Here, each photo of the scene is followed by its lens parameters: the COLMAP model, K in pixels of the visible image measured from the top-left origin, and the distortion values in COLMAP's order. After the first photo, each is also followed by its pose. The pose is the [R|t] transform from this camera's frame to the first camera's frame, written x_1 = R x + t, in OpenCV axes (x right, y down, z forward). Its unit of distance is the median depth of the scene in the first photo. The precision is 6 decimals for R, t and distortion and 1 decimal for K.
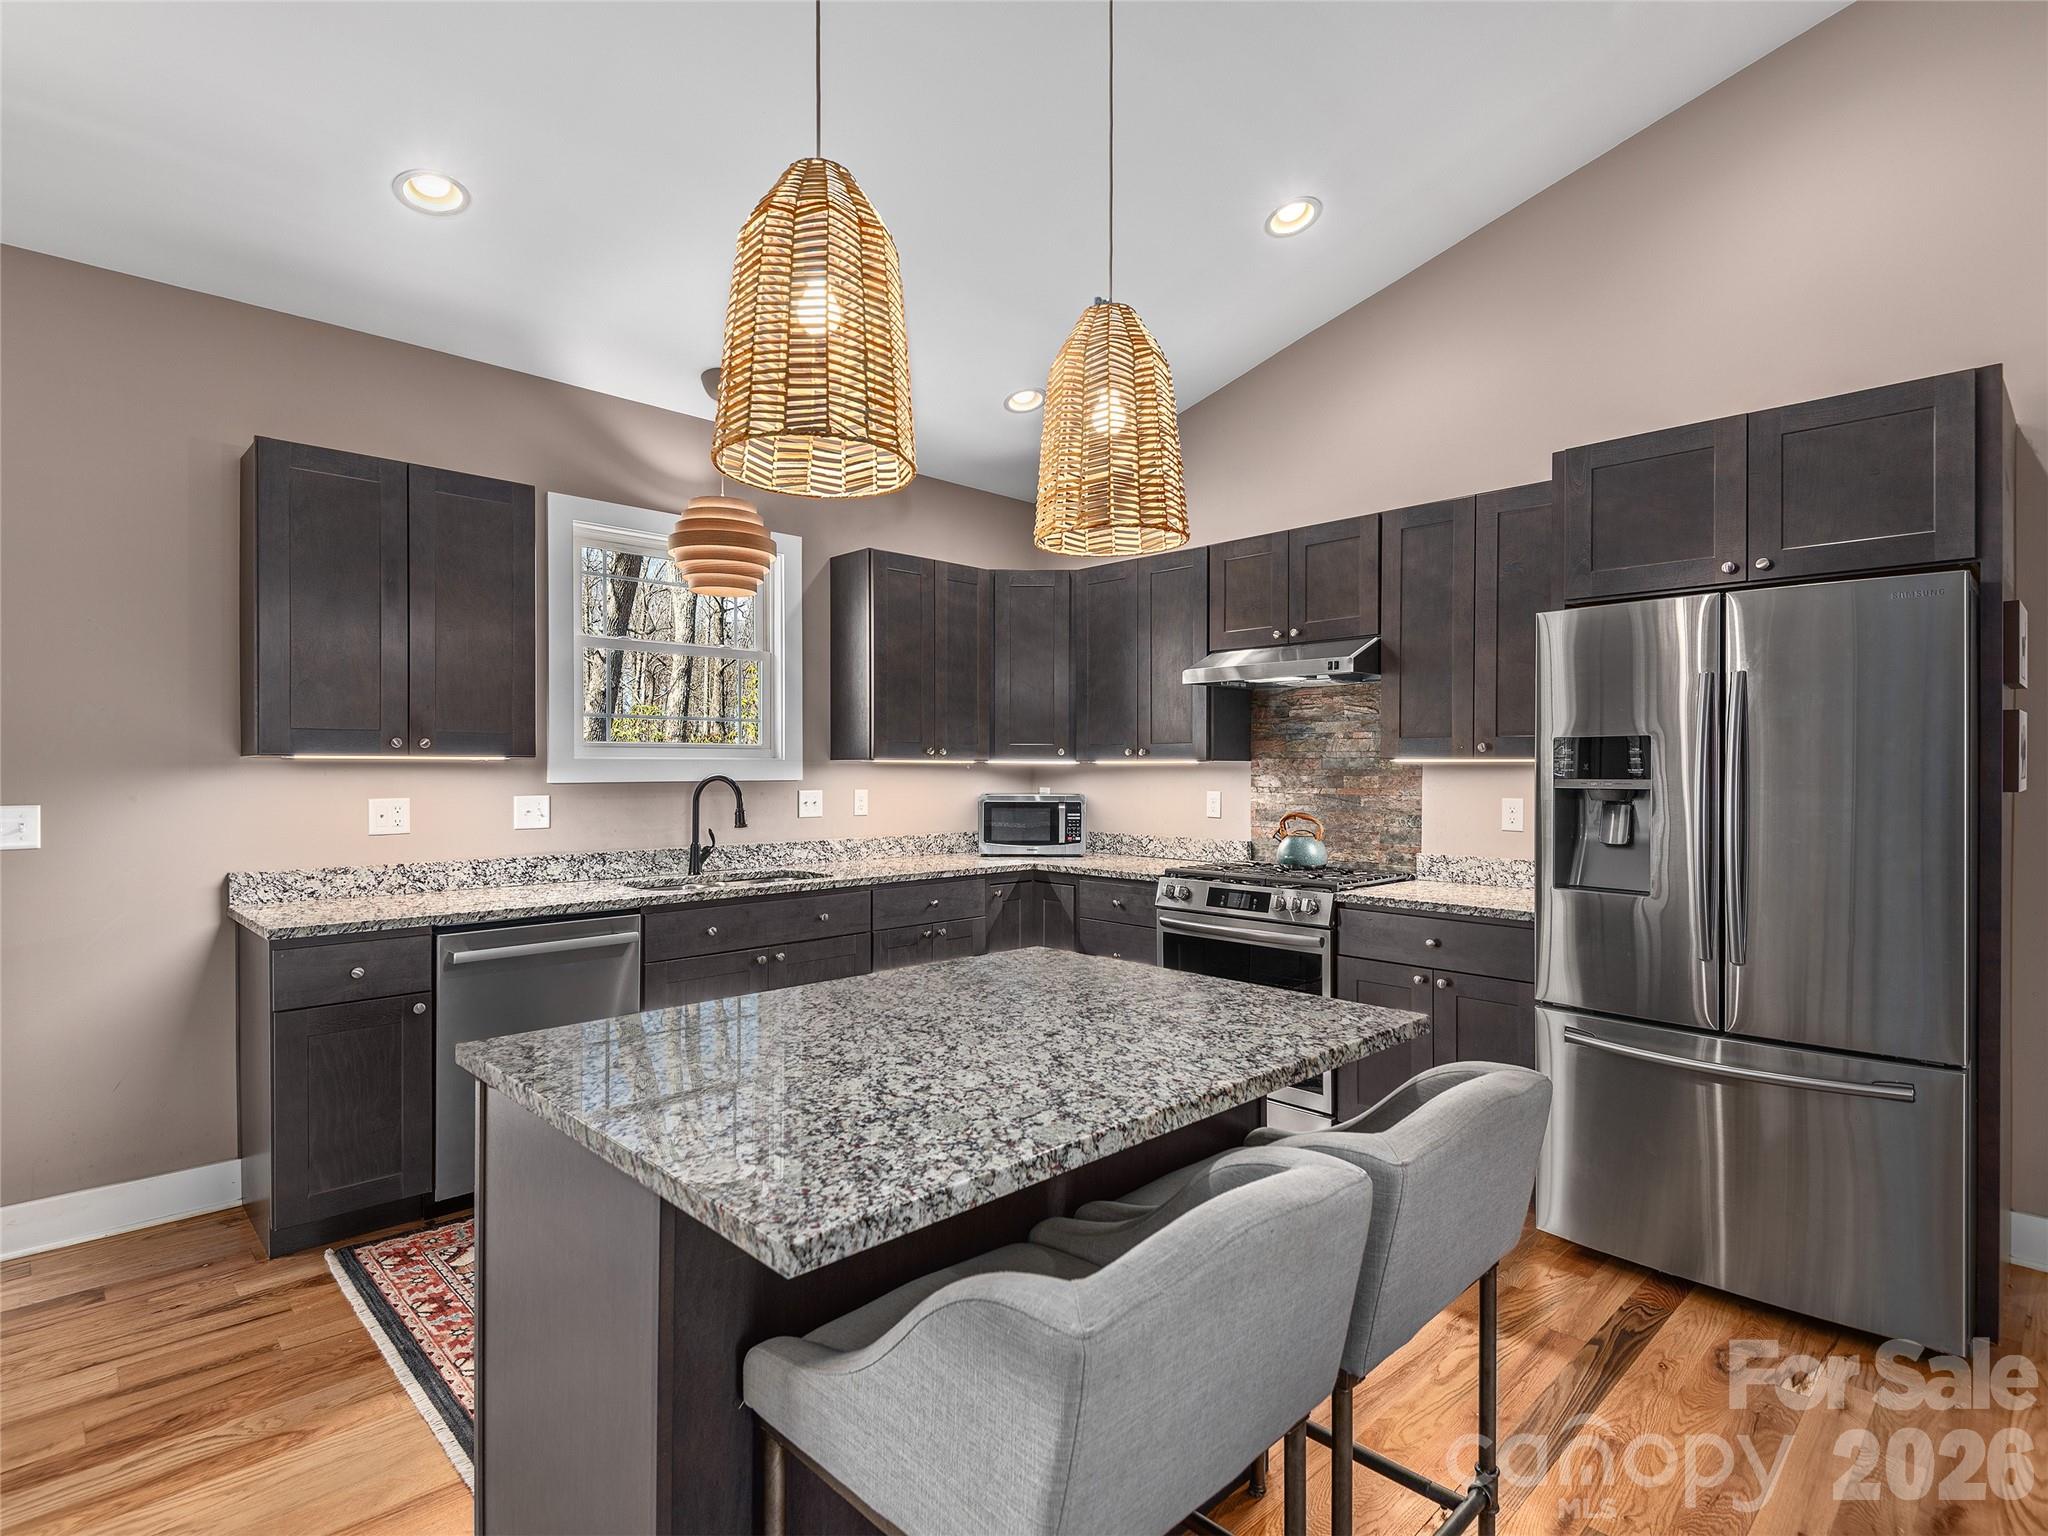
lens RADIAL K [[1074.8, 0, 1055.4], [0, 1074.8, 769.7], [0, 0, 1]] dist [0.026868, -0.010910]
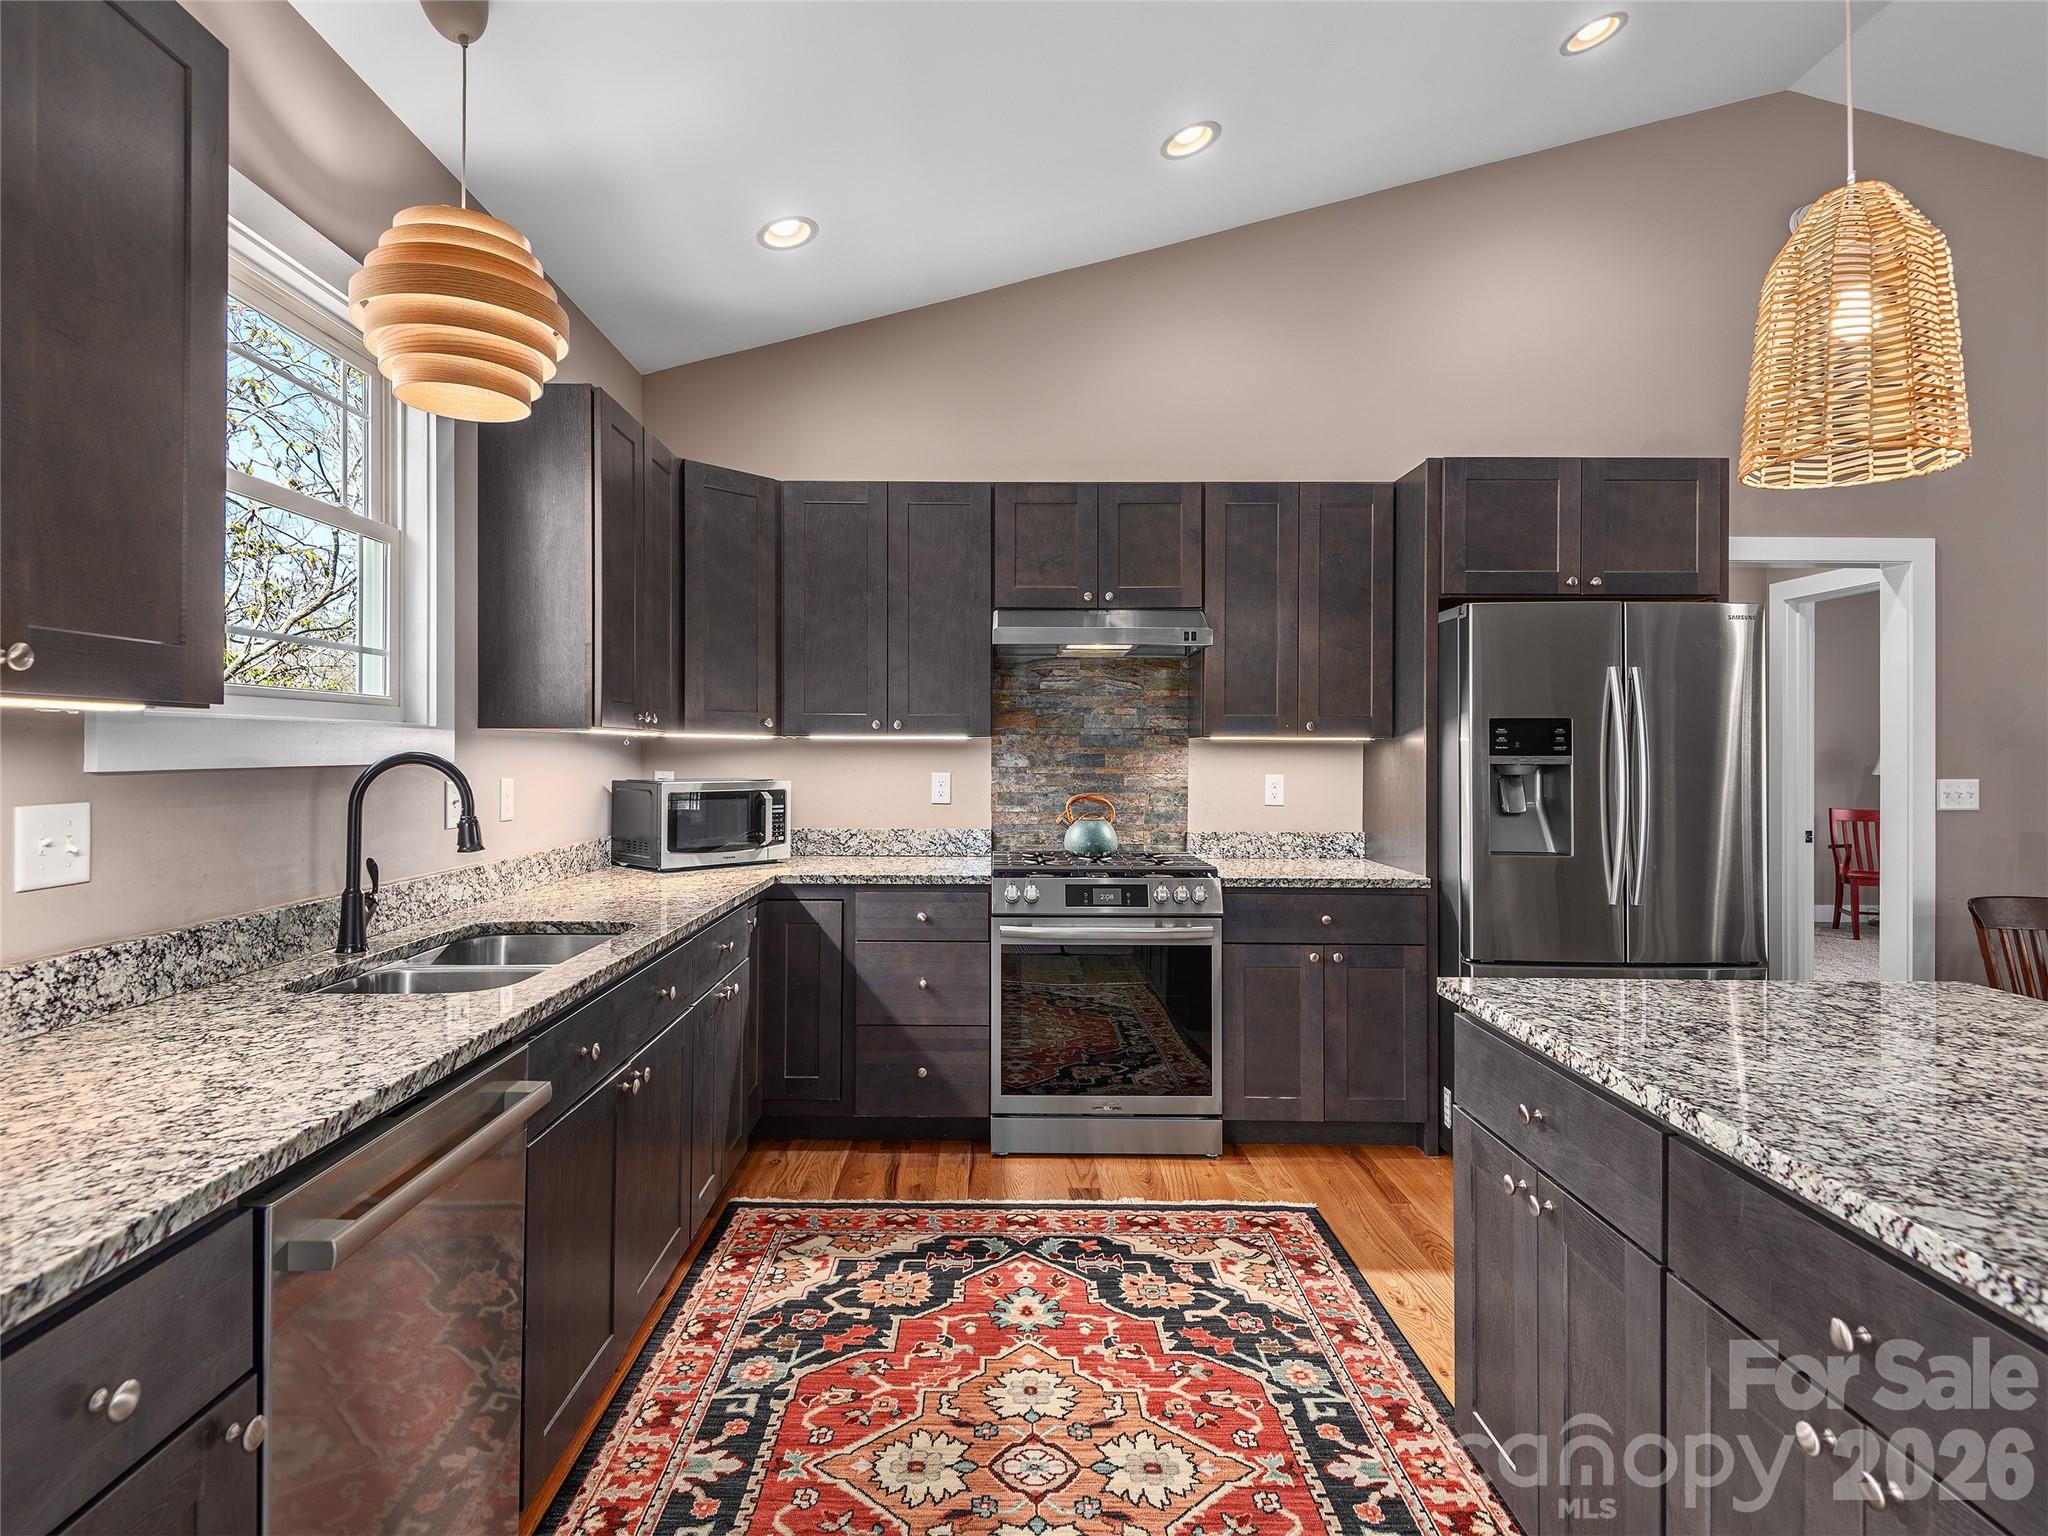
lens RADIAL K [[1074.8, 0, 981.6], [0, 1074.8, 747.8], [0, 0, 1]] dist [0.026868, -0.010910]
pose [[0.696340, 0.002786, 0.717706, -0.501697], [-0.001653, 0.999996, -0.002277, 0.002804], [-0.717710, 0.000399, 0.696342, 0.440885]]
